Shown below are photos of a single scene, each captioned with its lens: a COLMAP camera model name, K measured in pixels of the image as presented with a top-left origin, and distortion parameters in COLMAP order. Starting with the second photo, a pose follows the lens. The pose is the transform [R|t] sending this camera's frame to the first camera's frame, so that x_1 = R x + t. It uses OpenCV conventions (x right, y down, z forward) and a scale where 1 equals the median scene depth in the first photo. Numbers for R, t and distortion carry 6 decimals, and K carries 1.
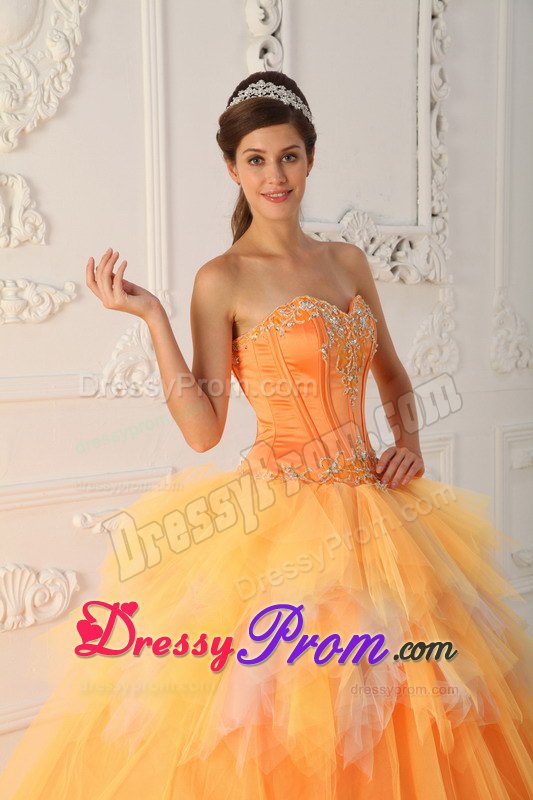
lens RADIAL K [[1198.9, 0, 266.5], [0, 1198.9, 400.0], [0, 0, 1]] dist [0.190767, -0.019169]
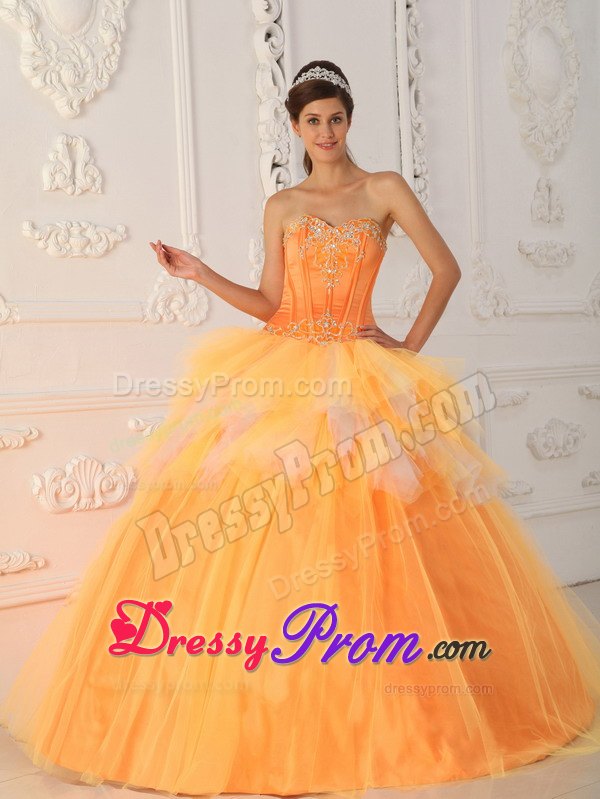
lens RADIAL K [[1571.1, 0, 309.5], [0, 1571.1, 374.2], [0, 0, 1]] dist [0.233232, -0.022376]
pose [[0.996660, -0.029458, 0.076163, -0.100420], [0.035110, 0.996642, -0.073969, 0.174787], [-0.073729, 0.076396, 0.994348, -0.569762]]
